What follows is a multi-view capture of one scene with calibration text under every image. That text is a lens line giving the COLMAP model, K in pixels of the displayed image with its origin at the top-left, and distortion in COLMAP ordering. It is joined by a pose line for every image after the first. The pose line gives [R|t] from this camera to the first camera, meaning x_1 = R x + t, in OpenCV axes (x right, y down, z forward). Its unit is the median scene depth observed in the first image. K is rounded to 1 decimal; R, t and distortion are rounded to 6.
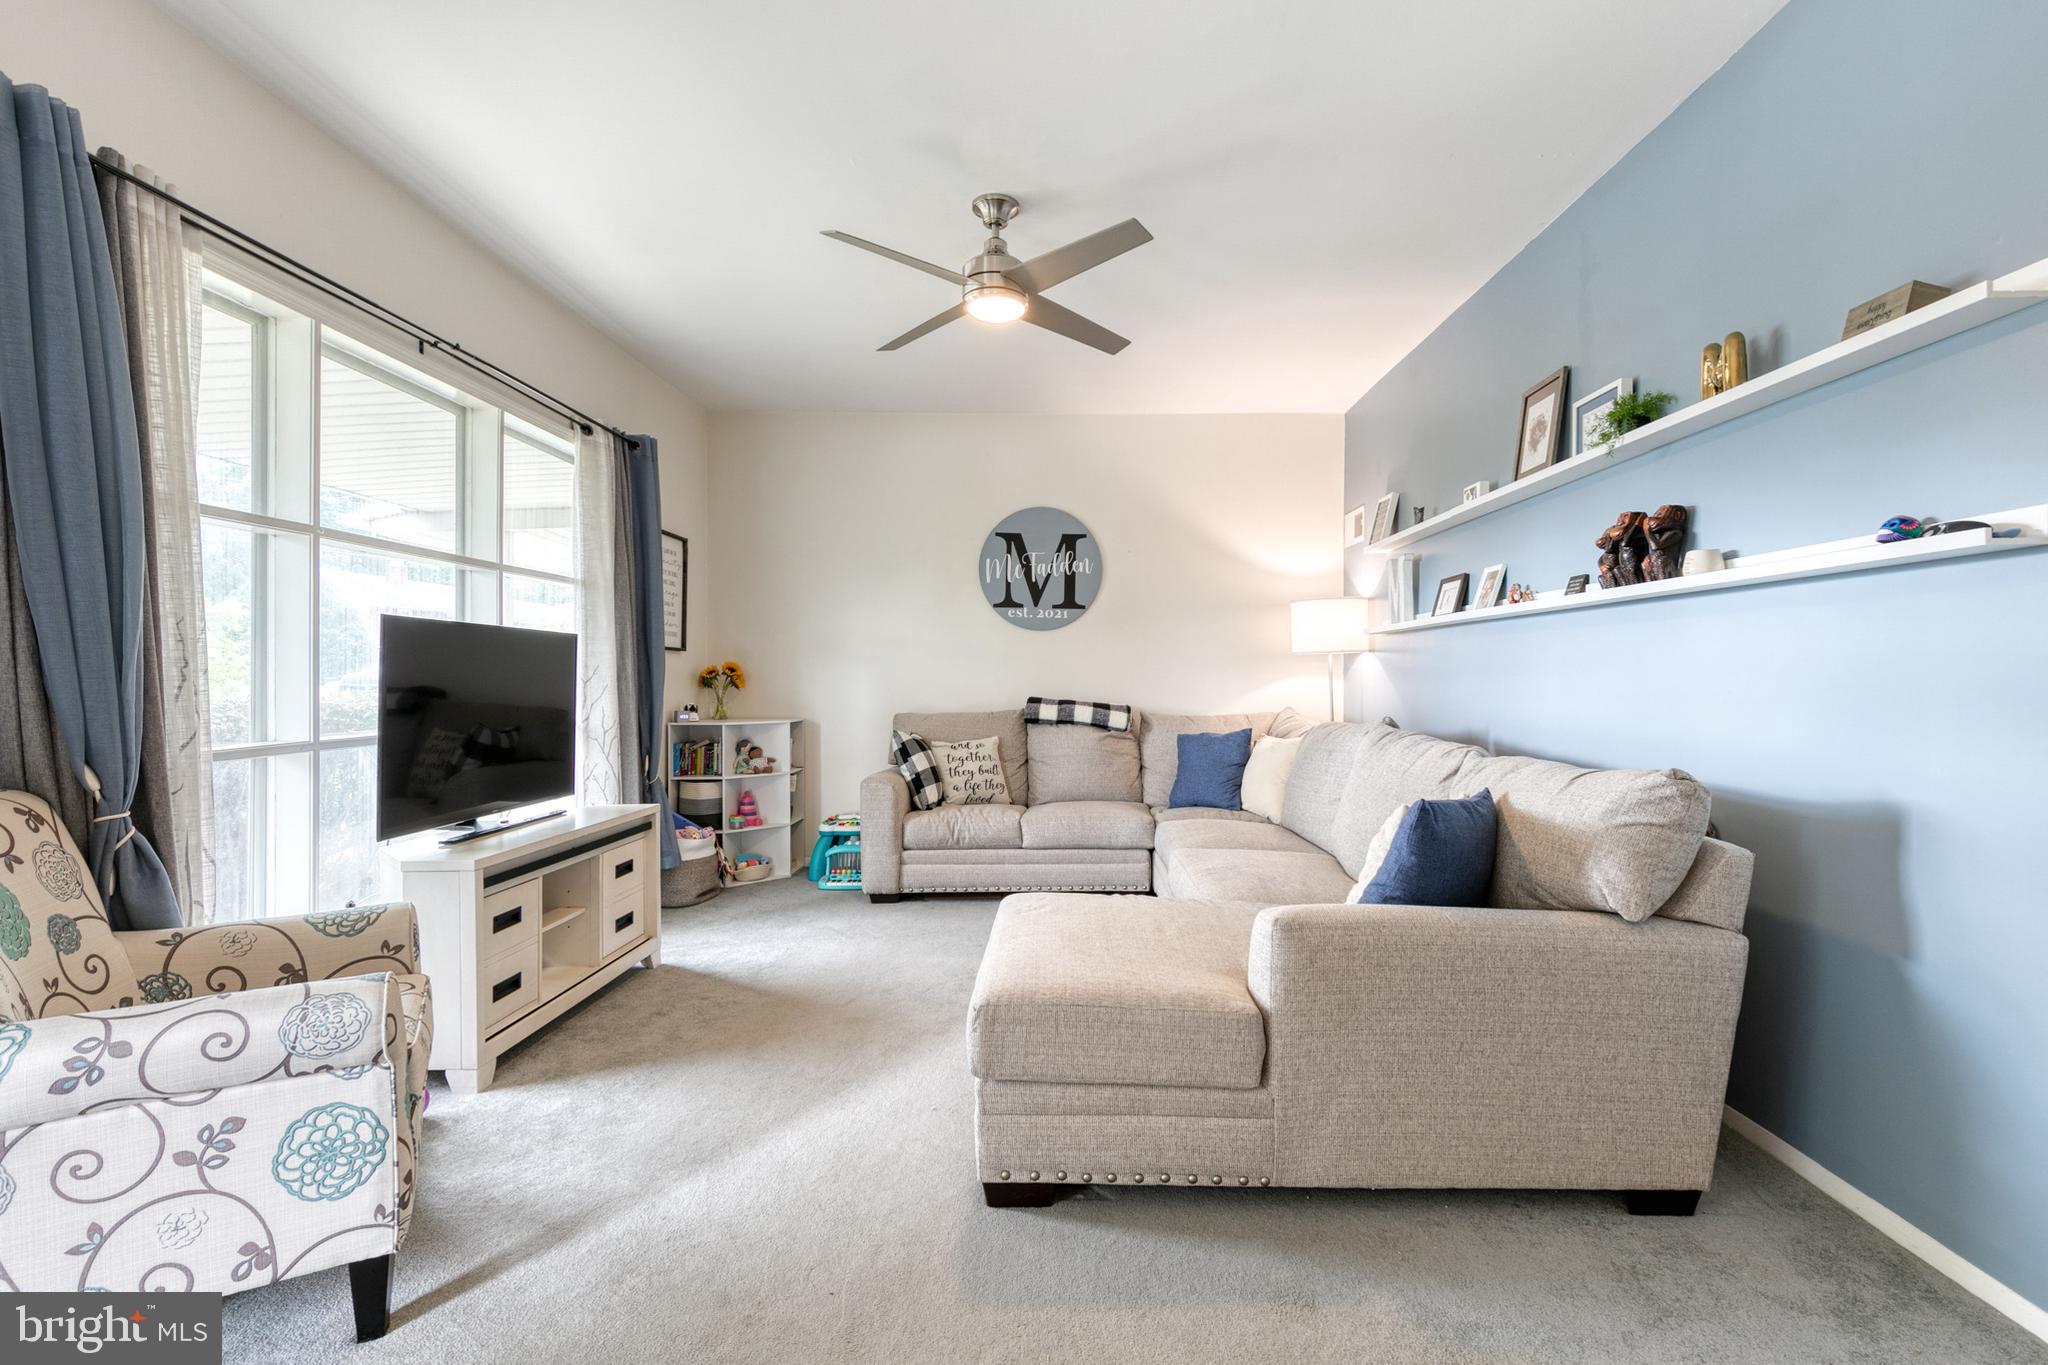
lens RADIAL K [[946.9, 0, 1026.7], [0, 946.9, 679.3], [0, 0, 1]] dist [0.010525, -0.004342]
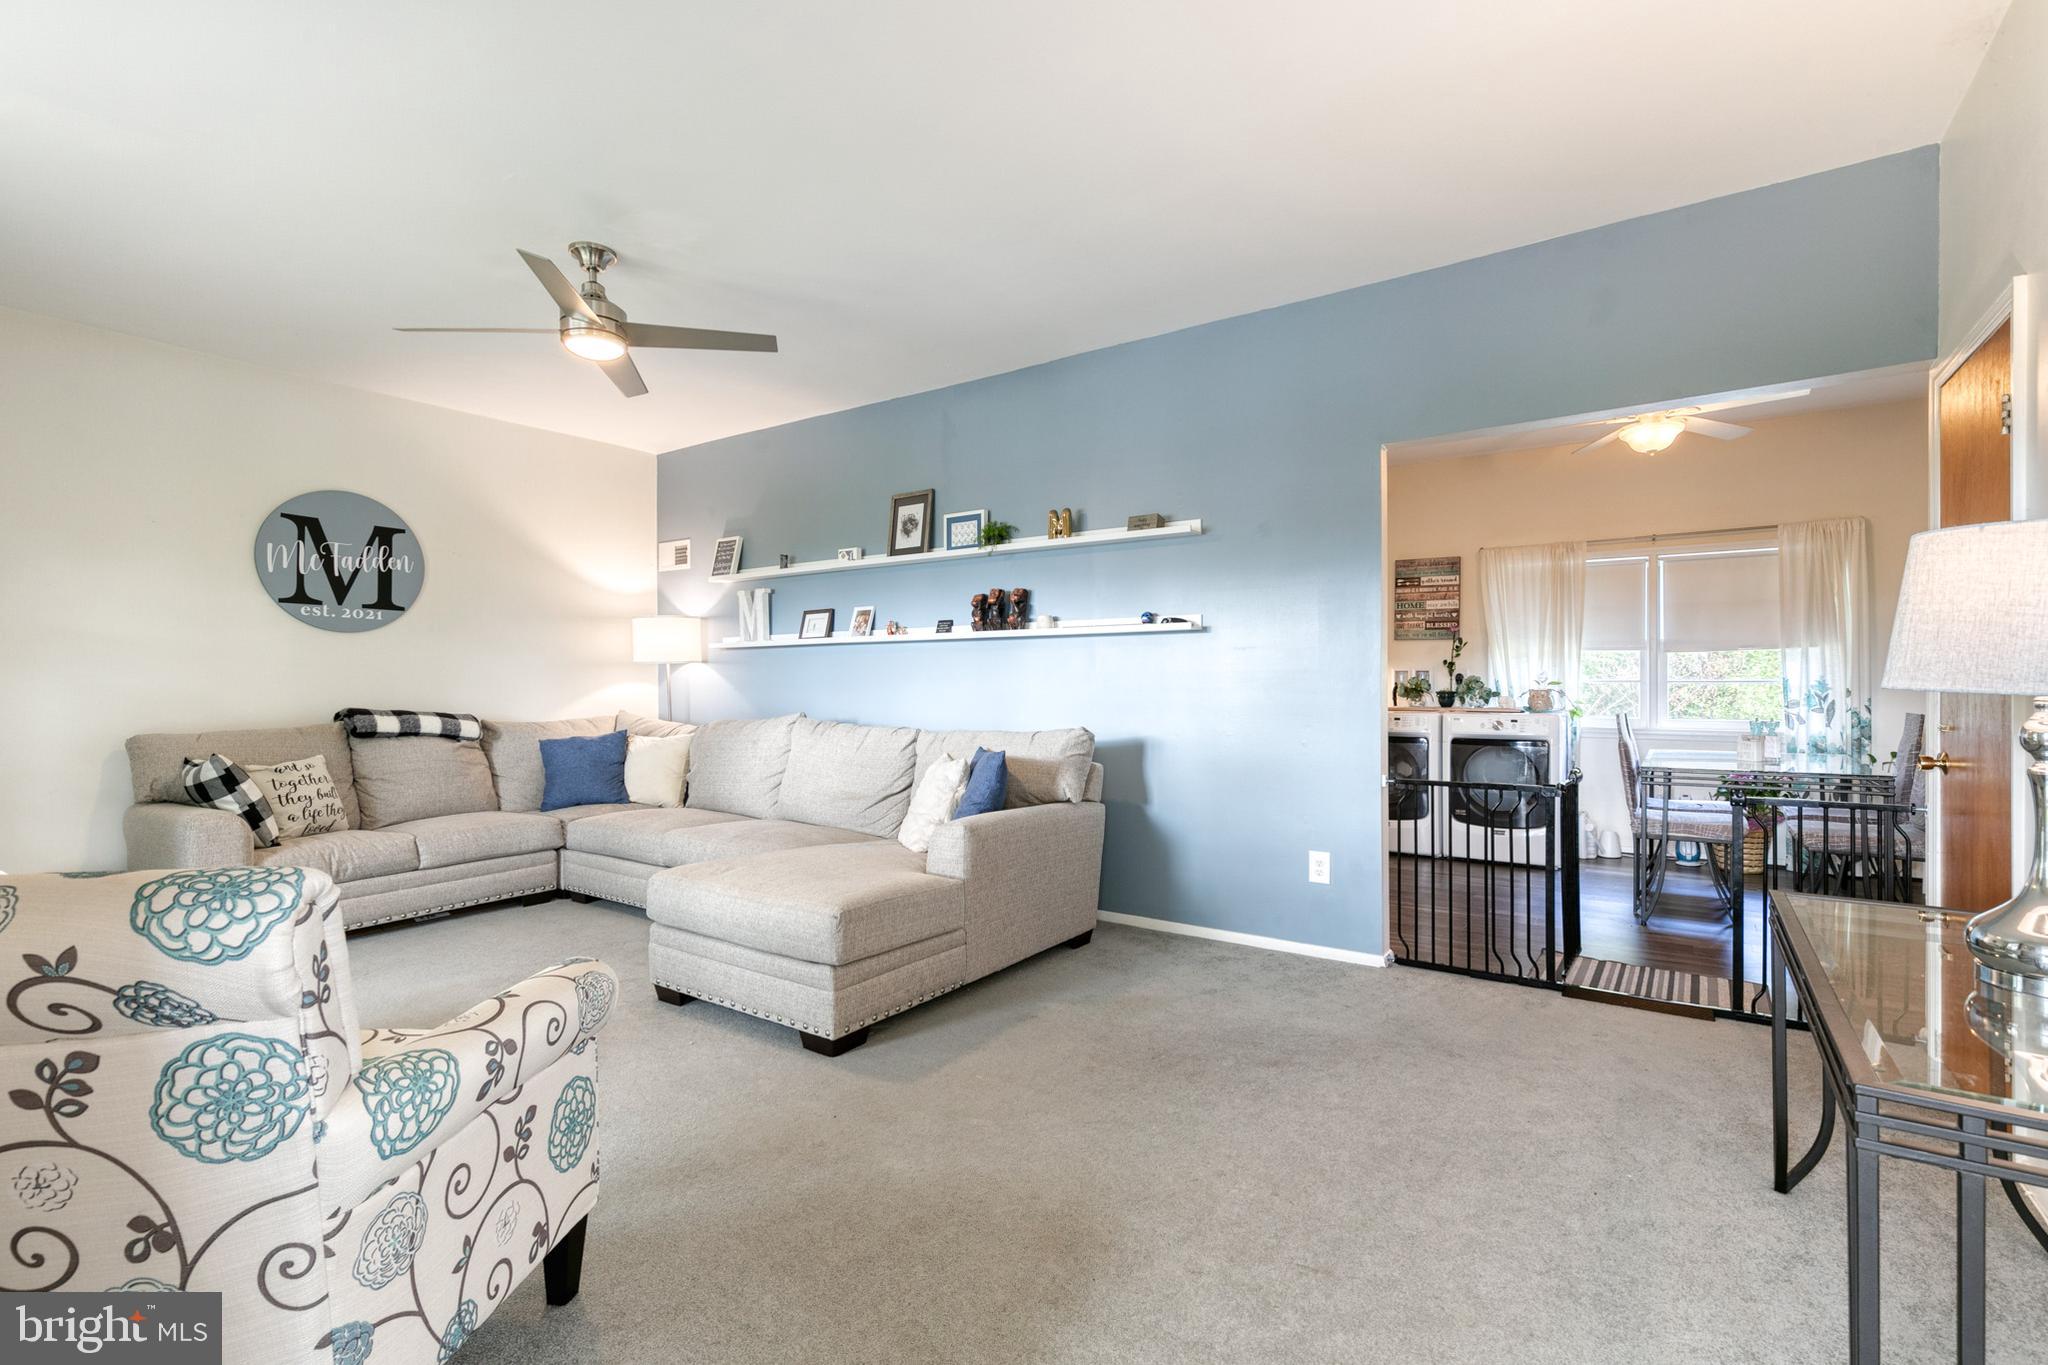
lens RADIAL K [[946.9, 0, 1026.4], [0, 946.9, 680.5], [0, 0, 1]] dist [0.010525, -0.004342]
pose [[0.554606, -0.002350, 0.832110, -0.827942], [0.007360, 0.999971, -0.002081, -0.001565], [-0.832081, 0.007279, 0.554607, -0.020866]]
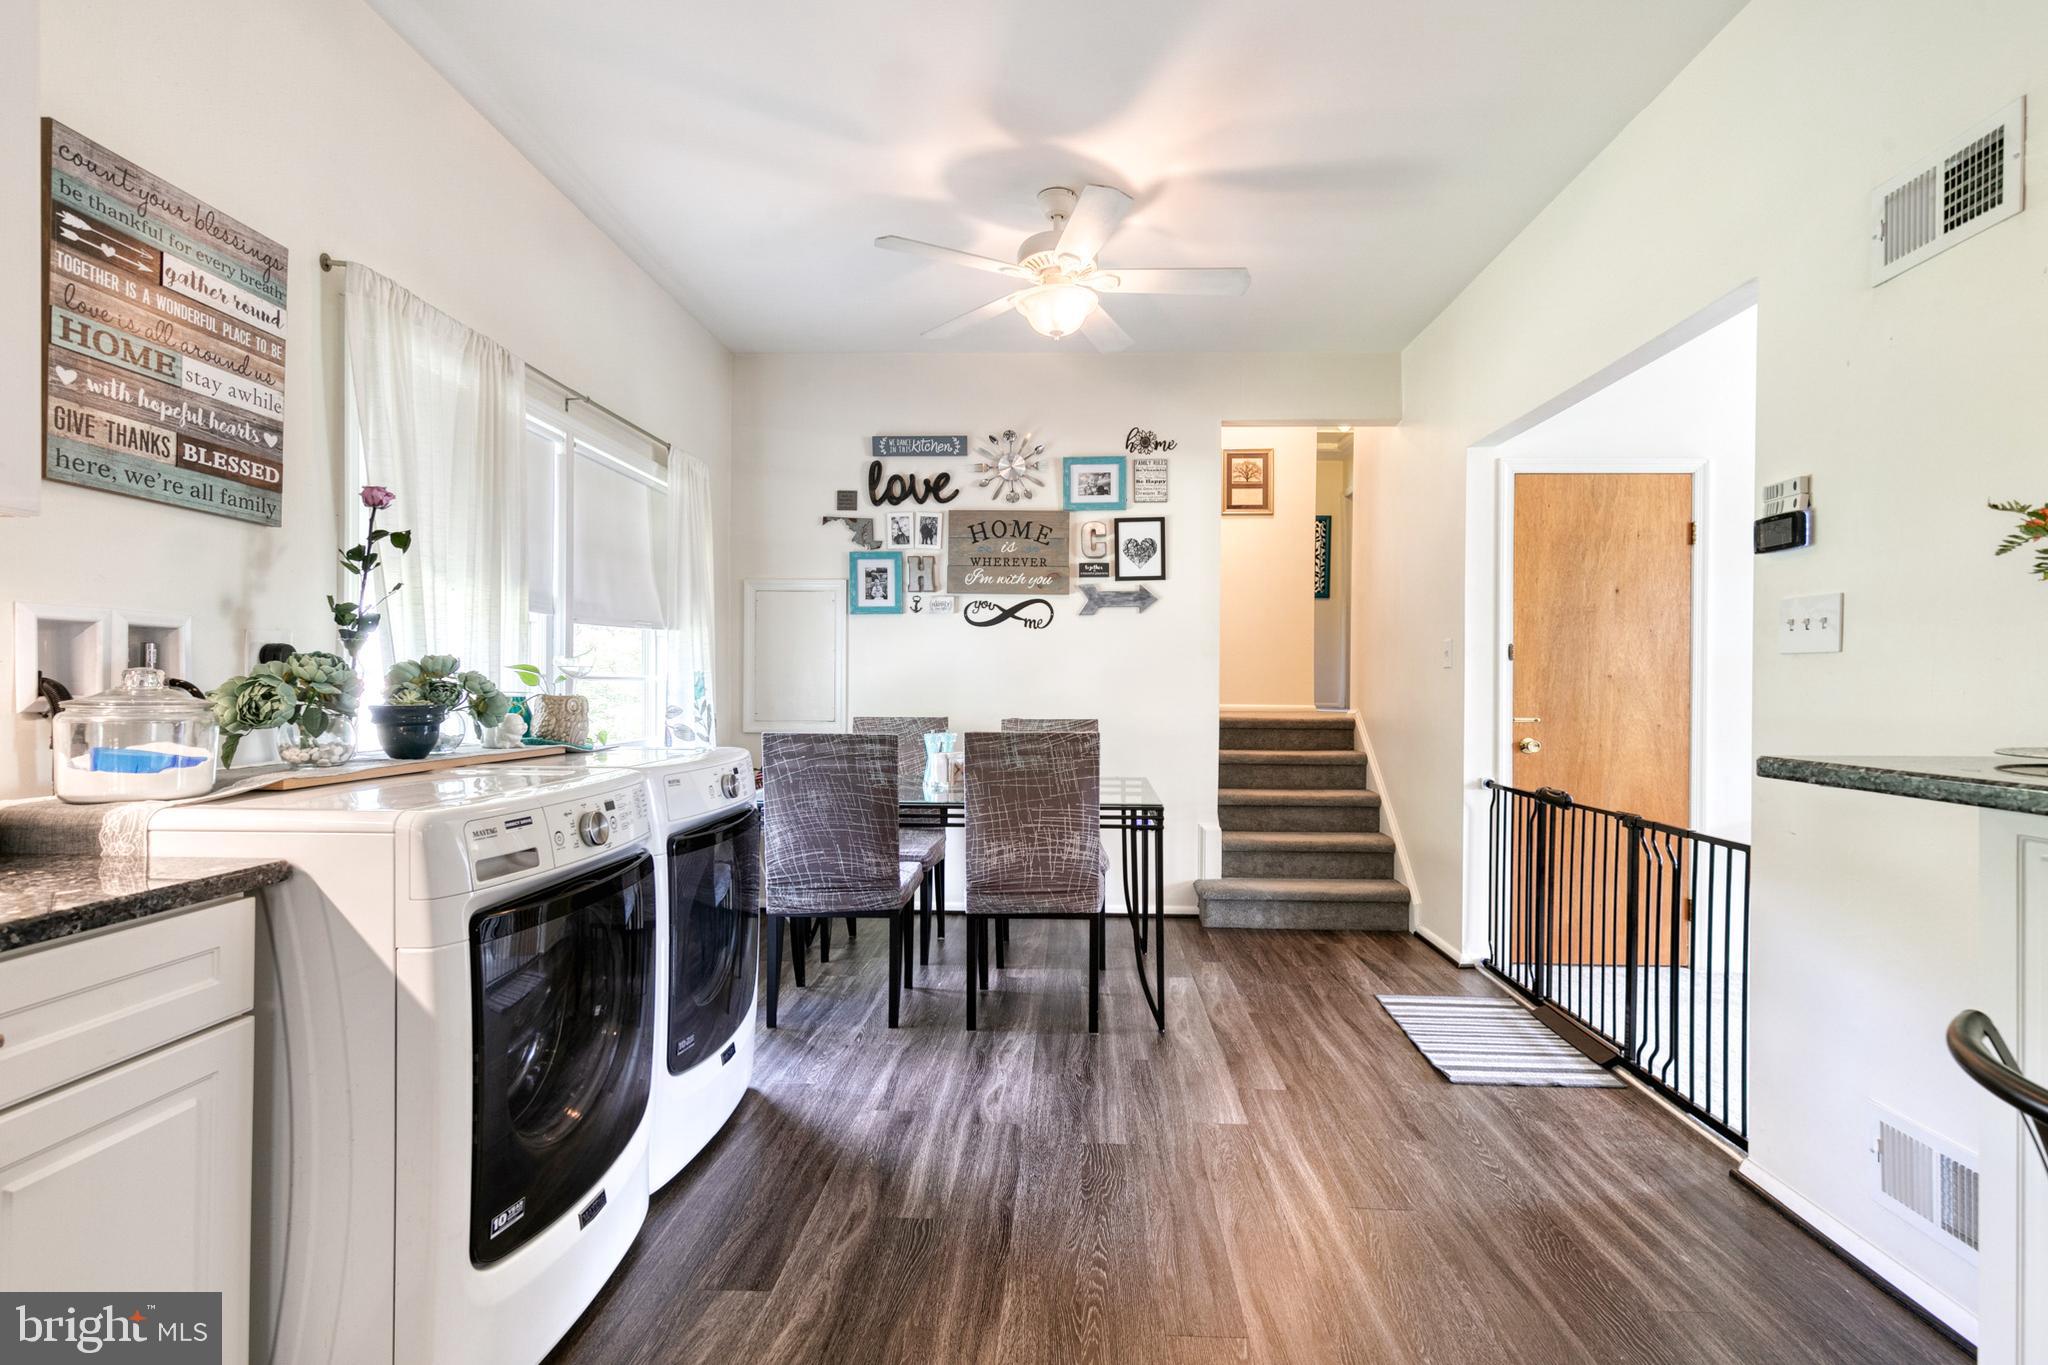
lens RADIAL K [[946.9, 0, 1053.2], [0, 946.9, 680.0], [0, 0, 1]] dist [0.010525, -0.004342]
pose [[-0.999887, -0.013856, 0.005838, 1.274231], [-0.013847, 0.999903, 0.001695, 0.000863], [-0.005861, 0.001614, -0.999982, 1.143262]]
